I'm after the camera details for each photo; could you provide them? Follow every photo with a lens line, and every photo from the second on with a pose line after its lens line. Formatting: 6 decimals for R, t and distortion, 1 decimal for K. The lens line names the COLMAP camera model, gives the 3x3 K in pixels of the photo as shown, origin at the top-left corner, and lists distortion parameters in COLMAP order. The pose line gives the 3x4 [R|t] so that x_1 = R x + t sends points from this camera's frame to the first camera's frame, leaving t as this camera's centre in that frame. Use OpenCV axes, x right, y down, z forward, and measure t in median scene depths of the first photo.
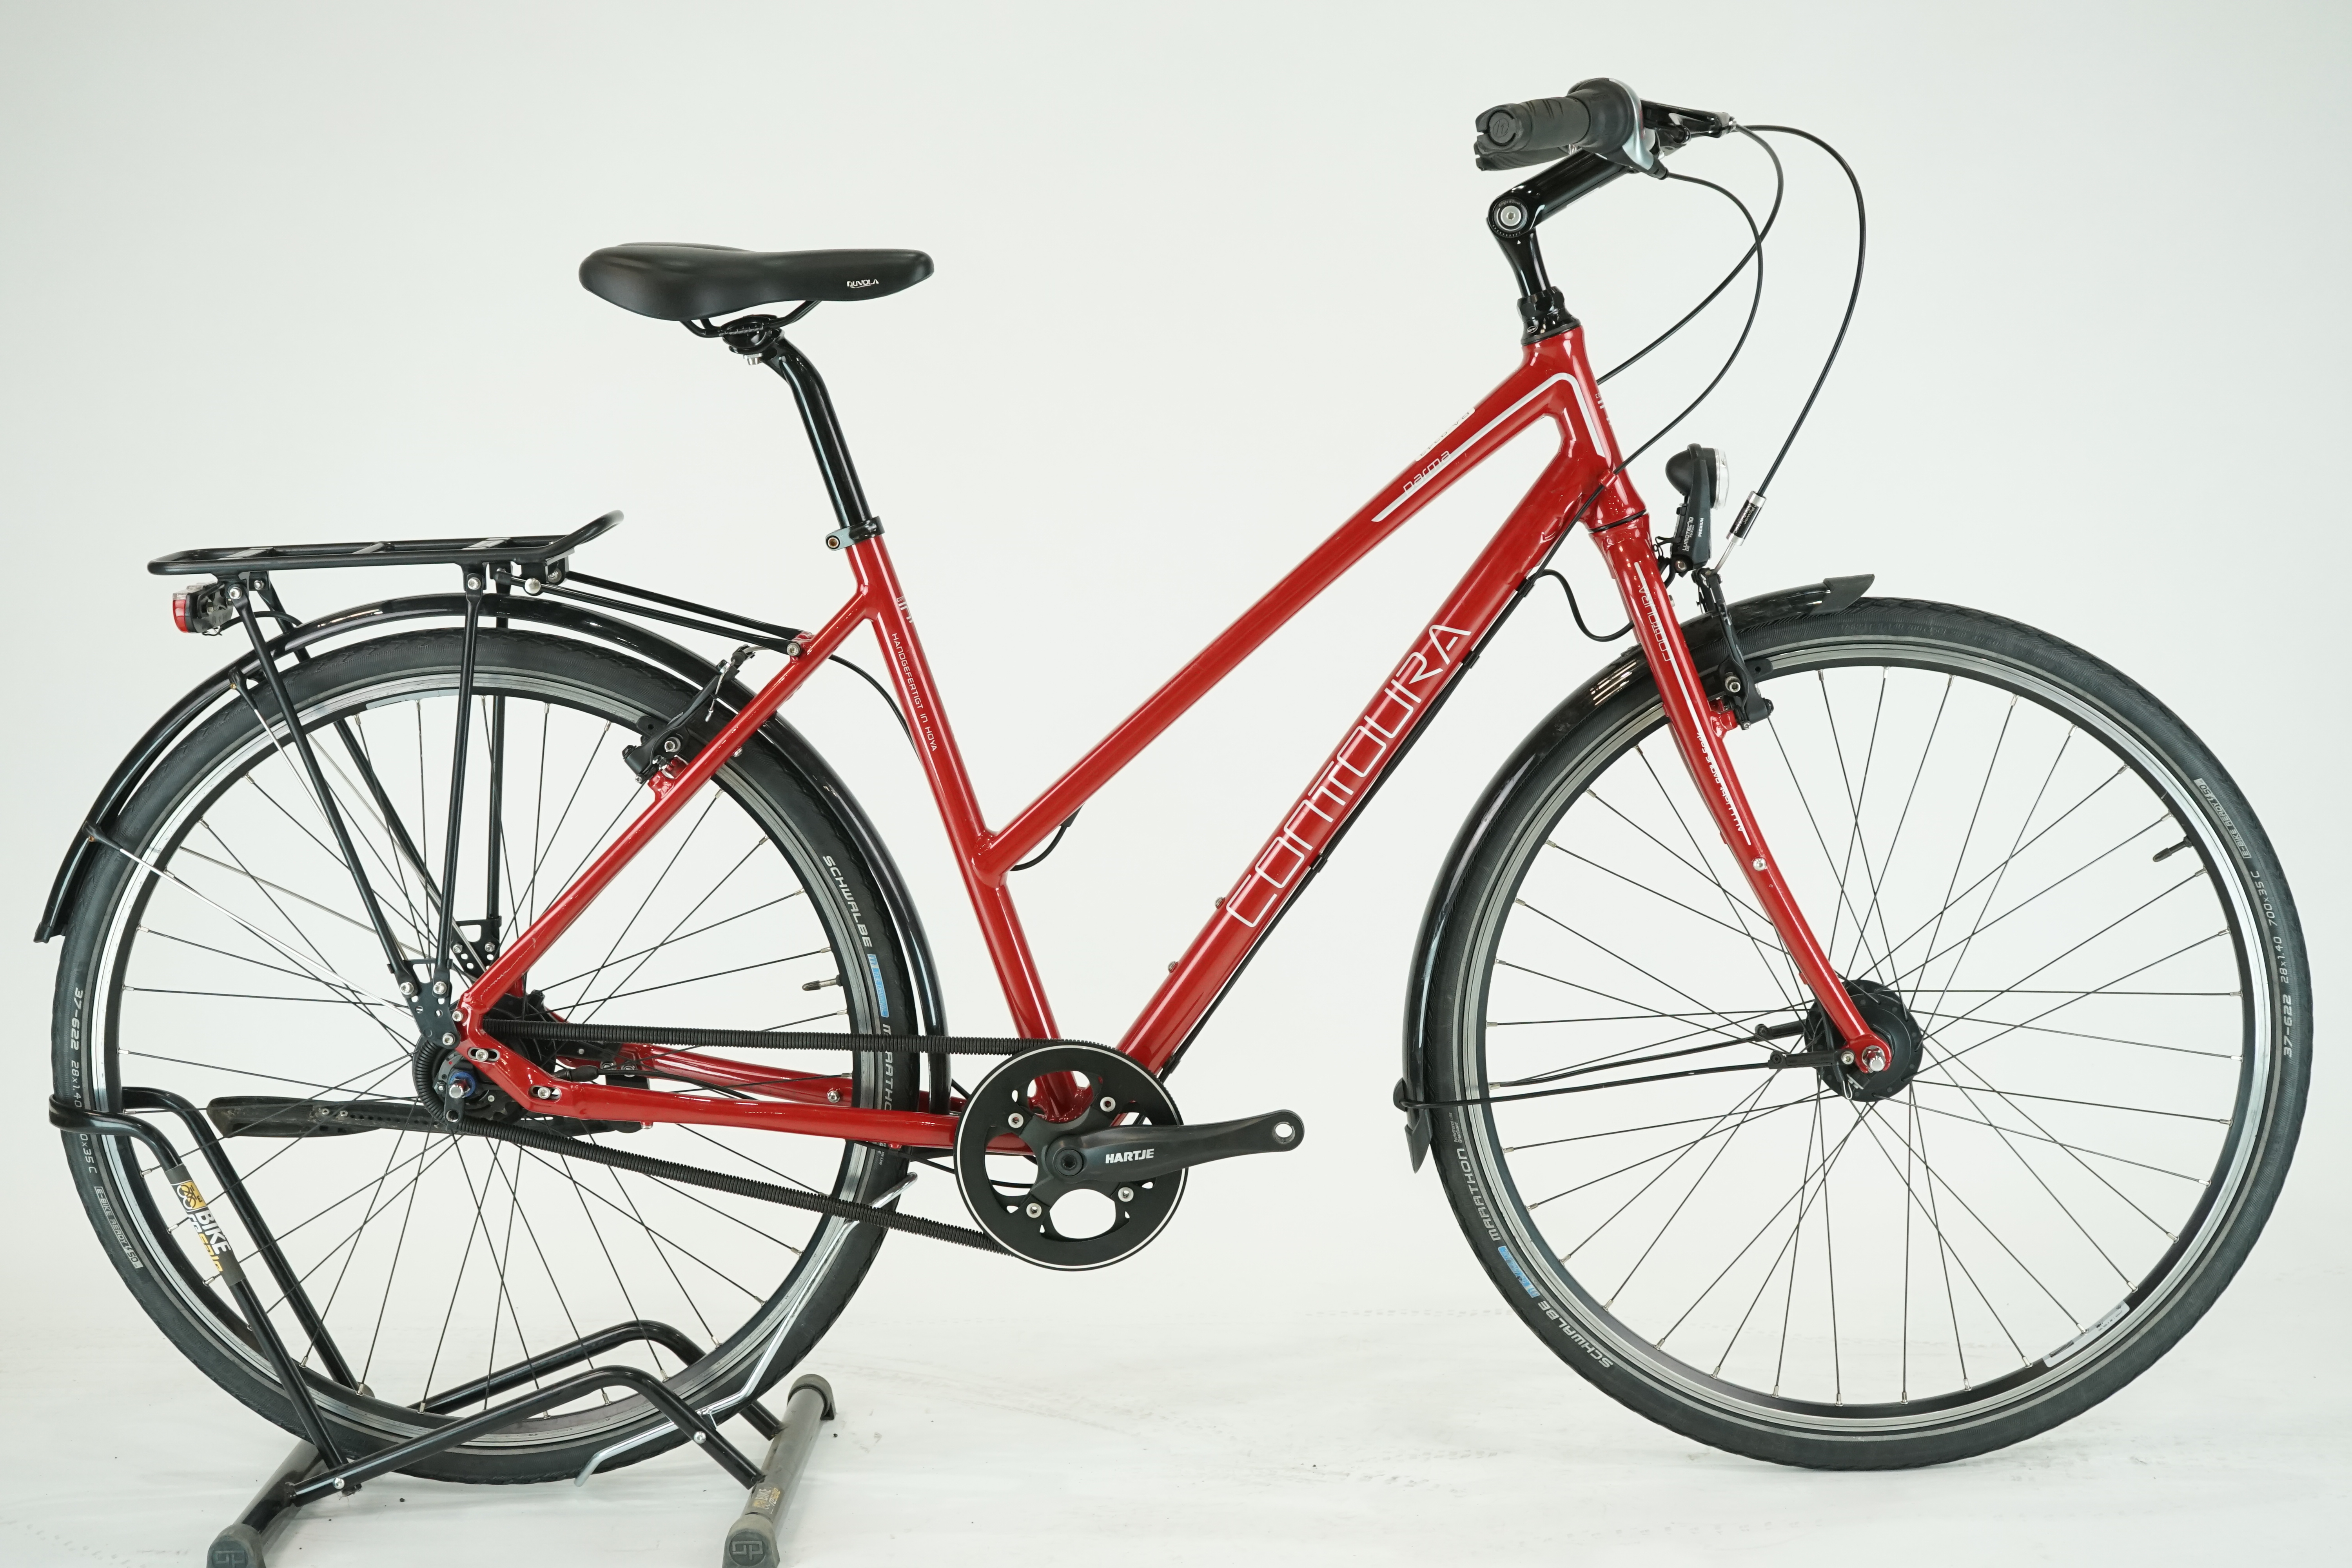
lens RADIAL K [[3986.5, 0, 1174.4], [0, 3986.5, 788.5], [0, 0, 1]] dist [0.012440, 0.000000]
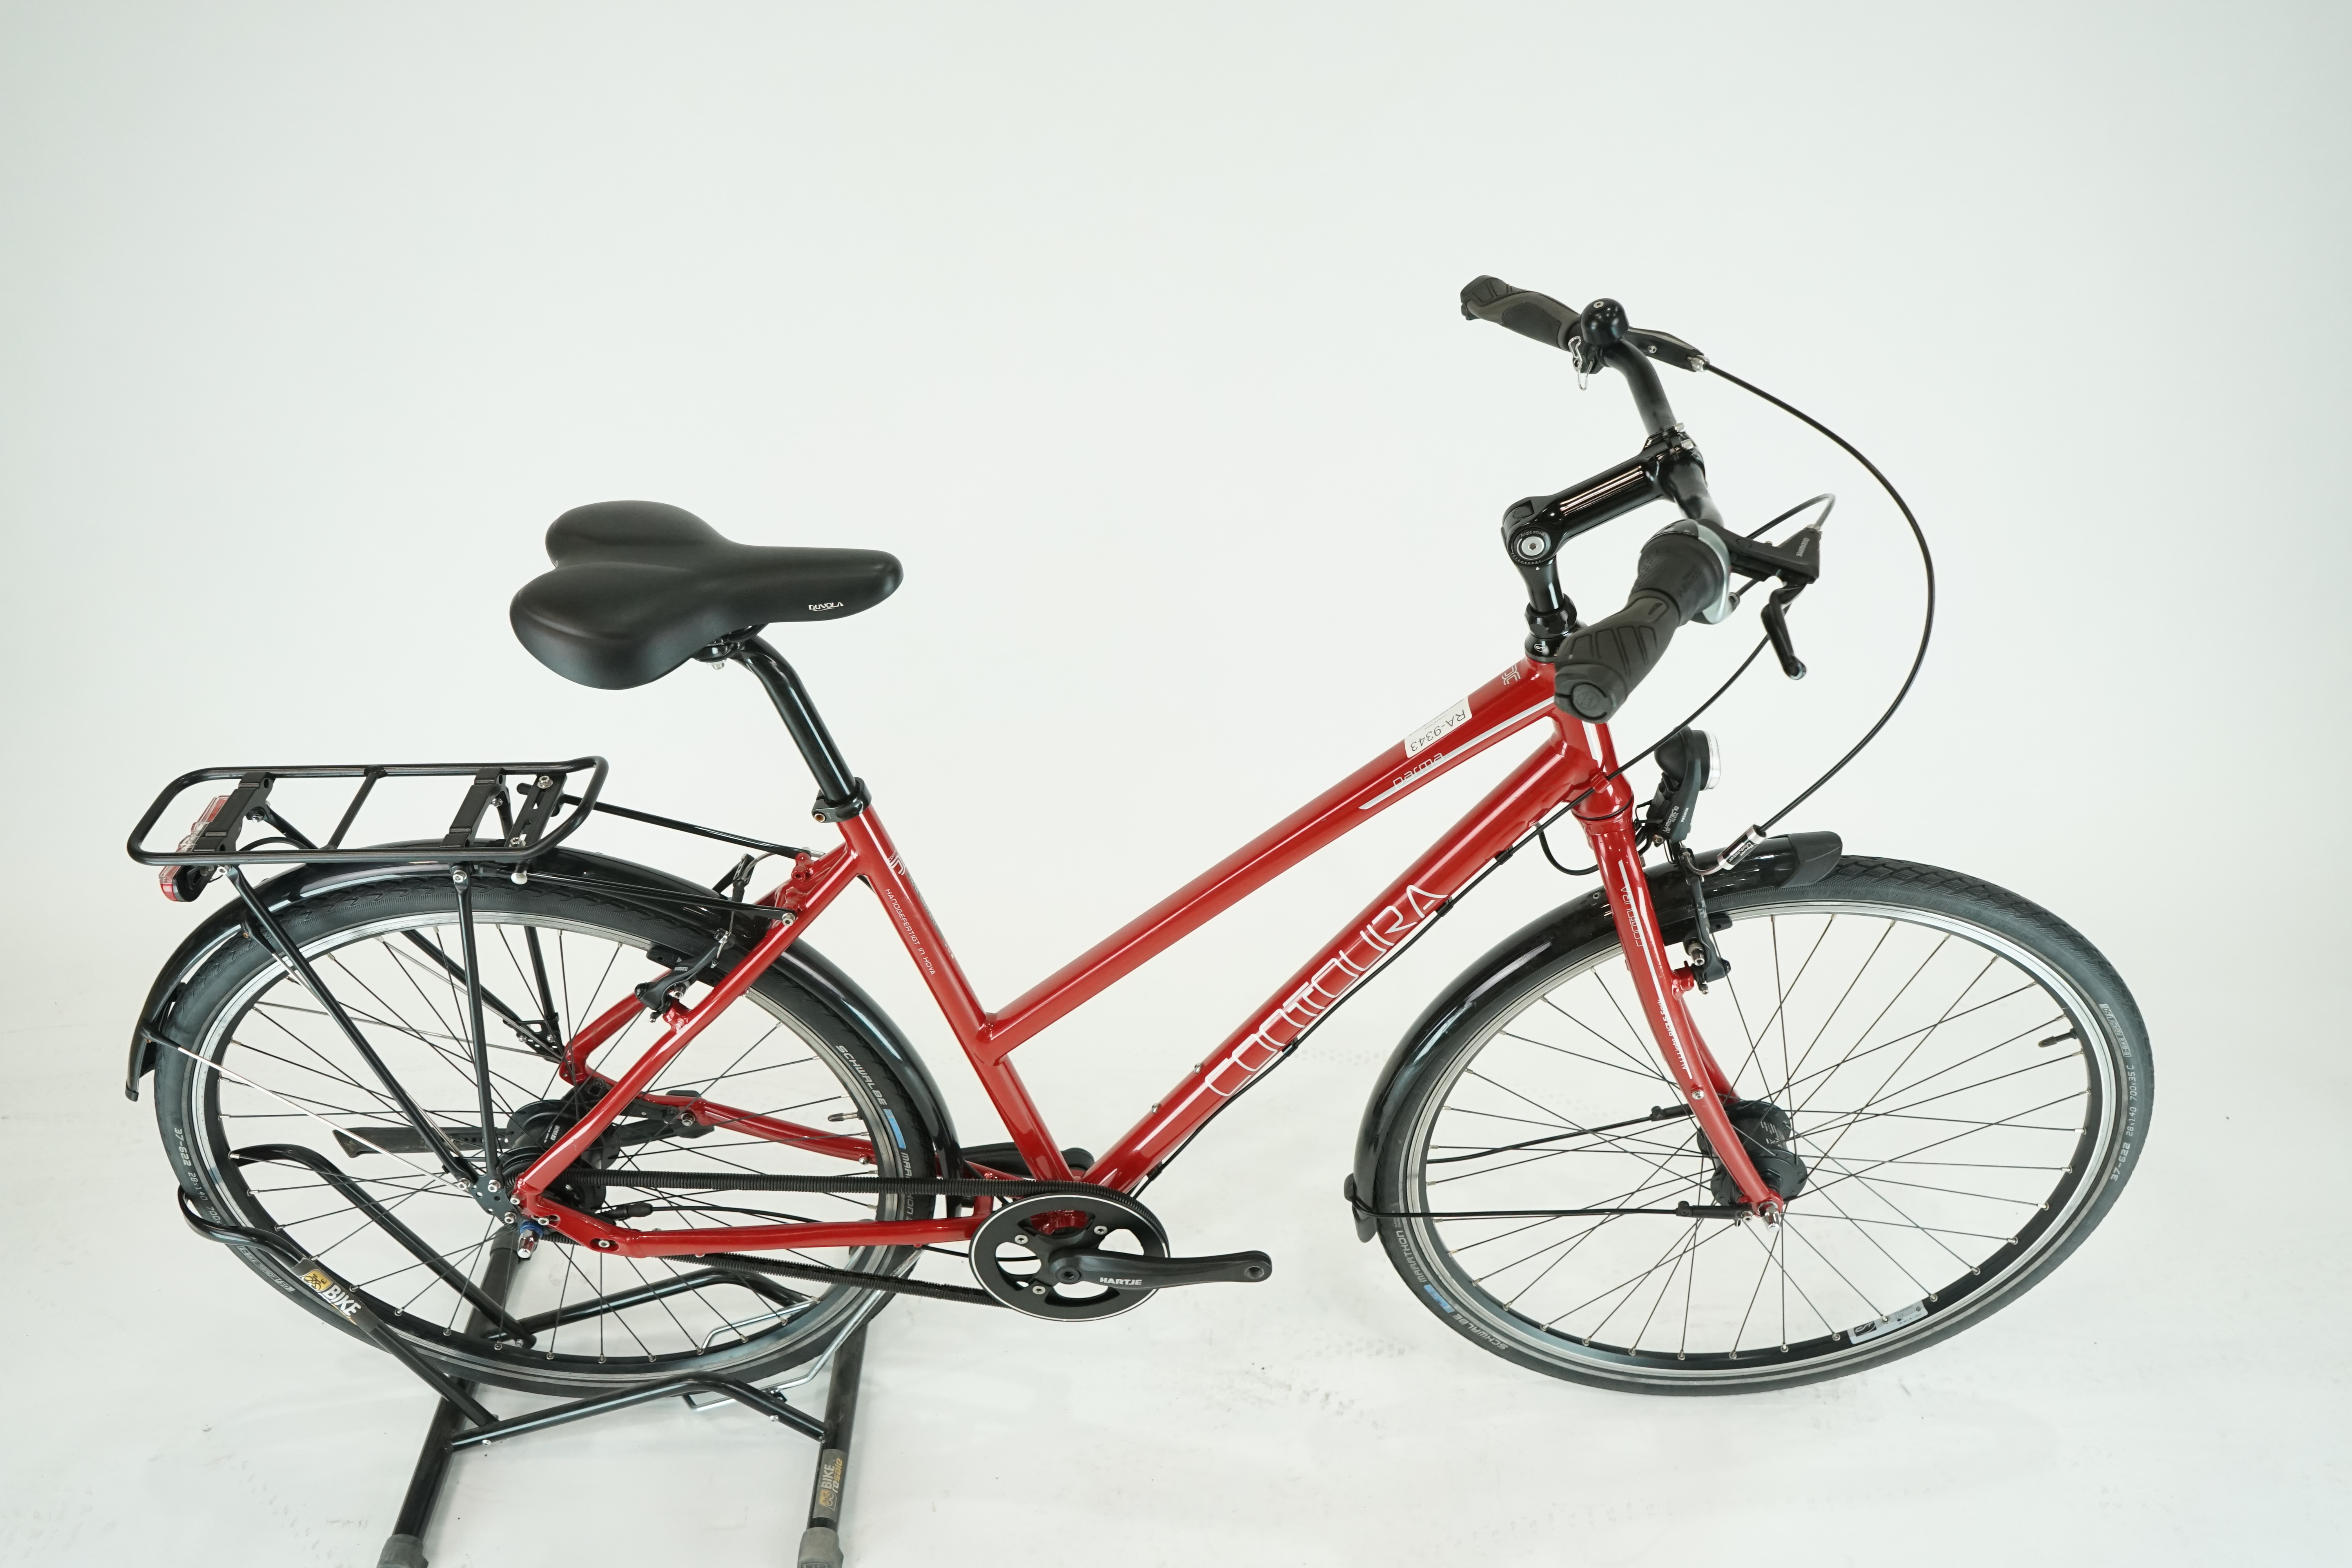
lens RADIAL K [[1865.3, 0, 1176.1], [0, 1865.3, 779.4], [0, 0, 1]] dist [-0.002590, 0.002980]
pose [[0.998756, -0.017505, 0.046697, -0.017955], [-0.006725, 0.880545, 0.473915, -0.289127], [-0.049414, -0.473639, 0.879332, 0.582270]]
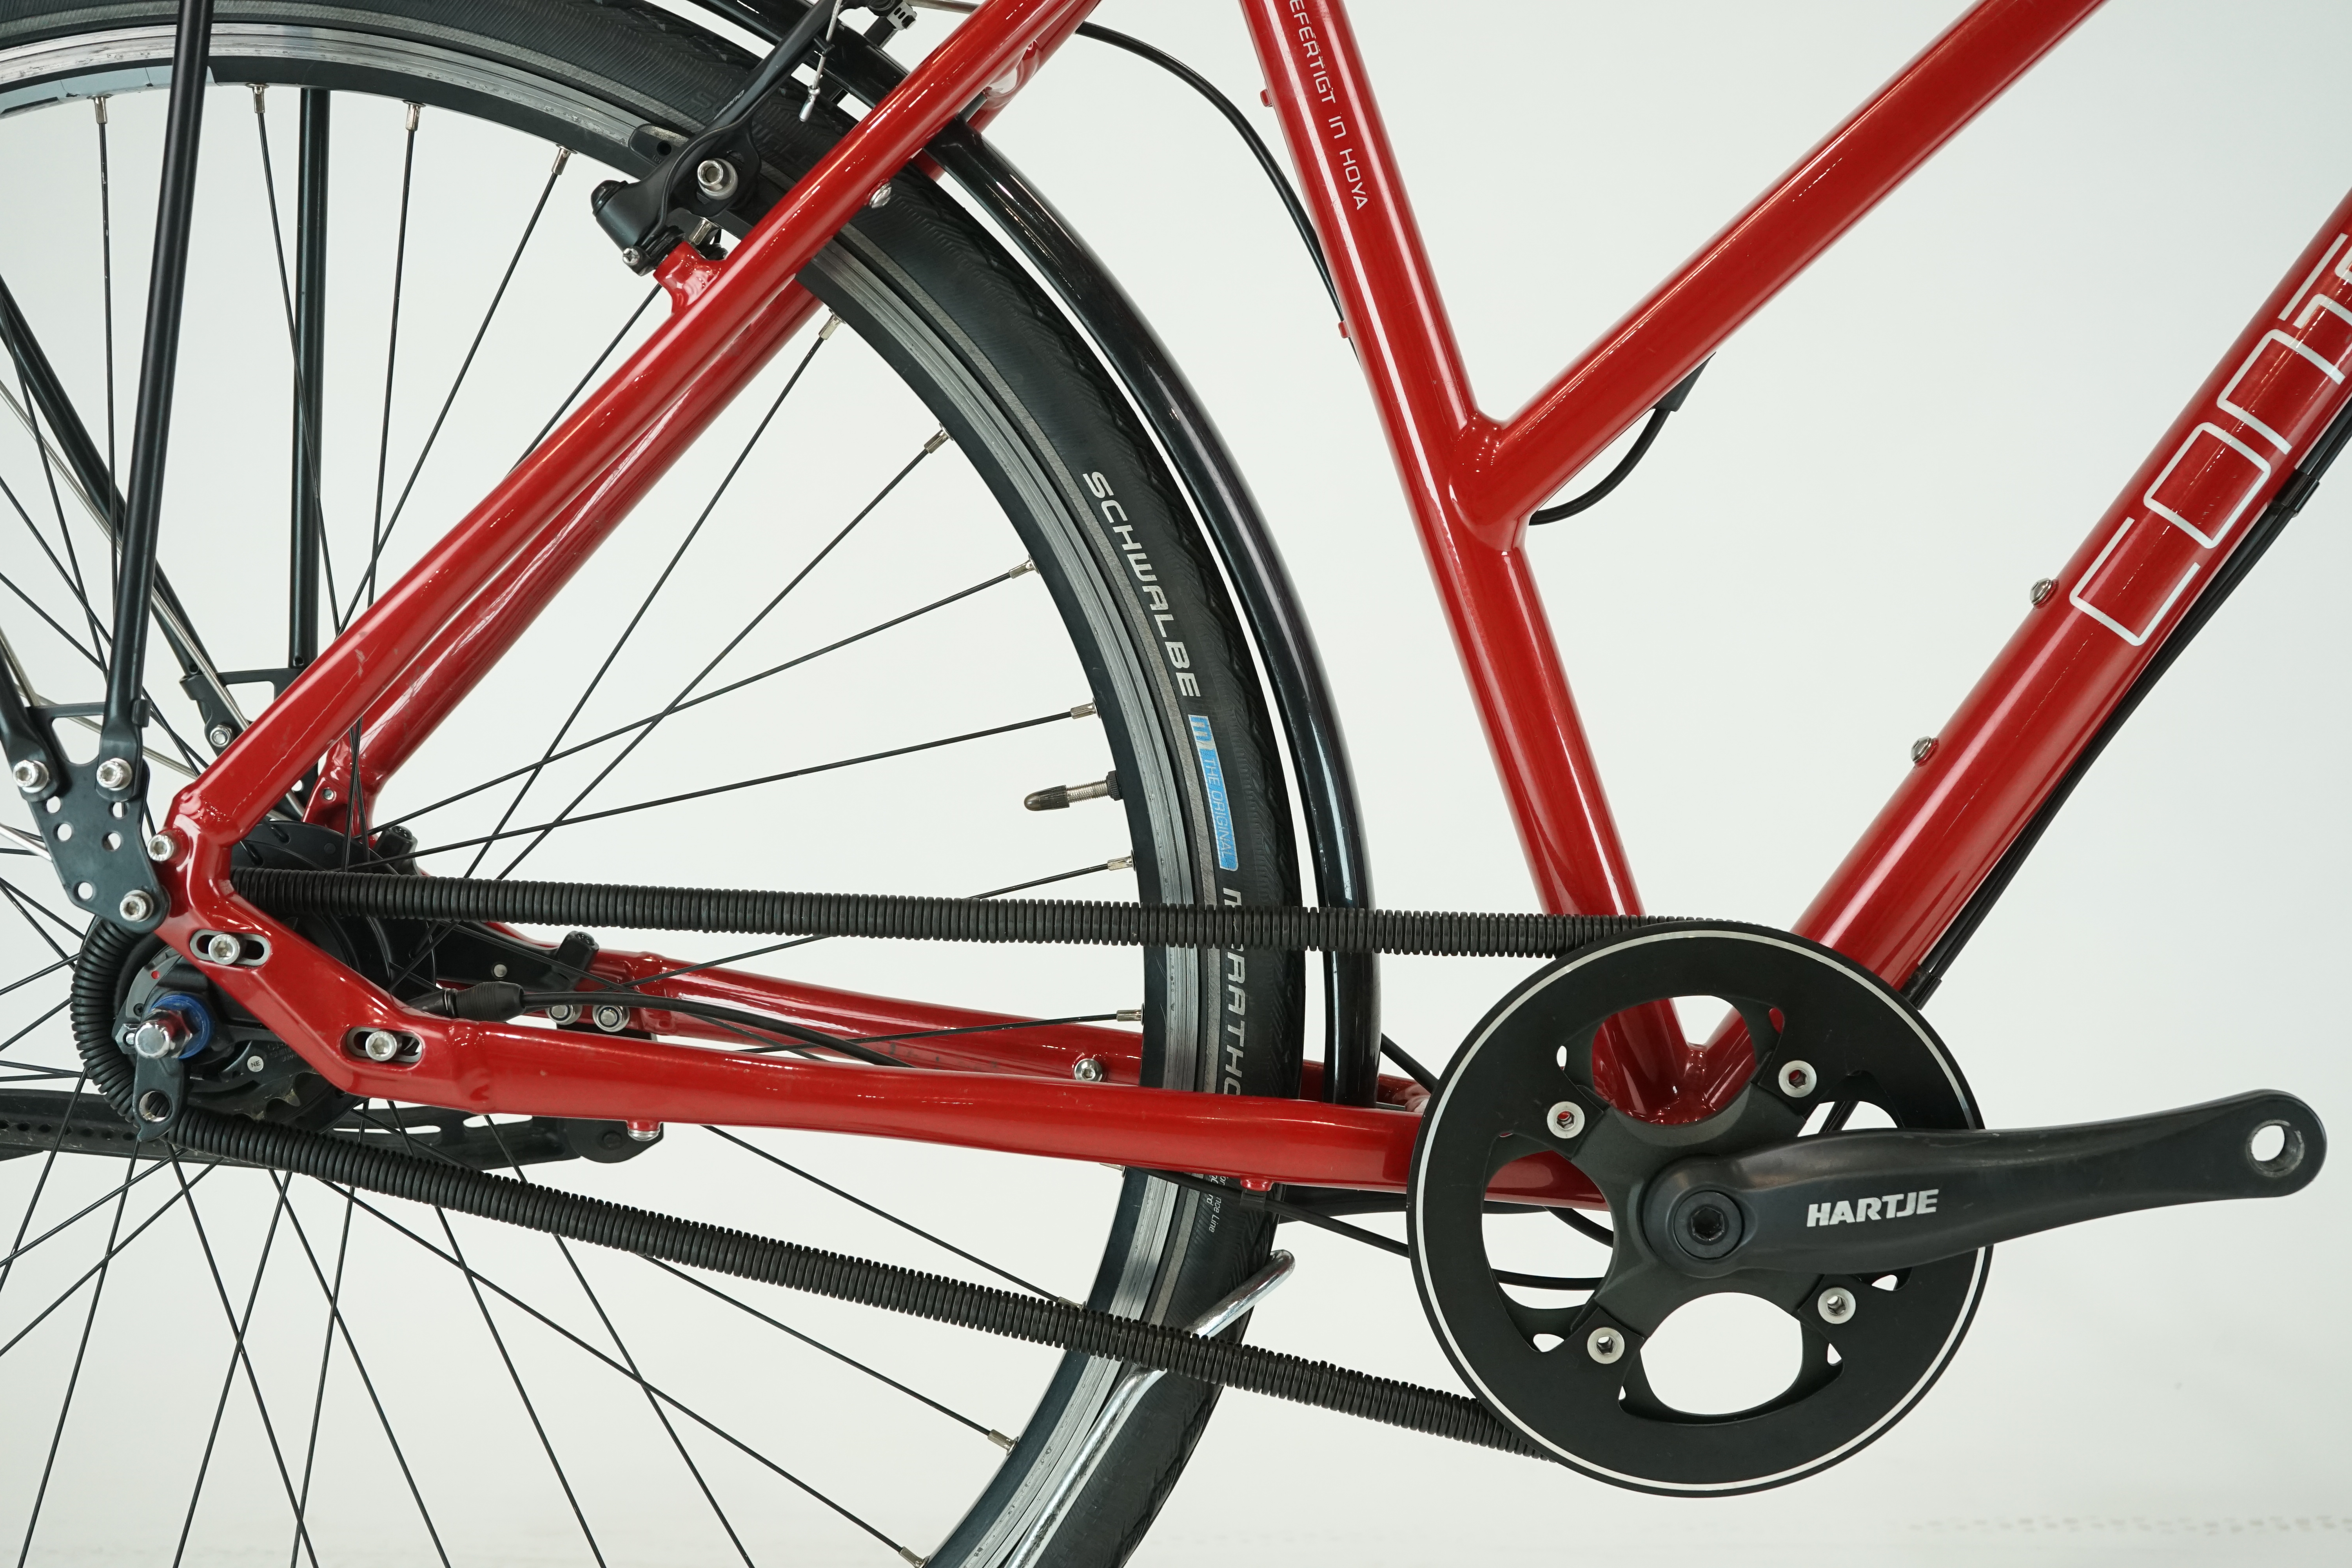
lens RADIAL K [[3130.0, 0, 1177.9], [0, 3130.0, 777.2], [0, 0, 1]] dist [-0.003415, 0.000000]
pose [[0.999852, 0.002625, 0.016988, -0.083875], [-0.001657, 0.998387, -0.056752, 0.066494], [-0.017110, 0.056716, 0.998244, 0.681571]]
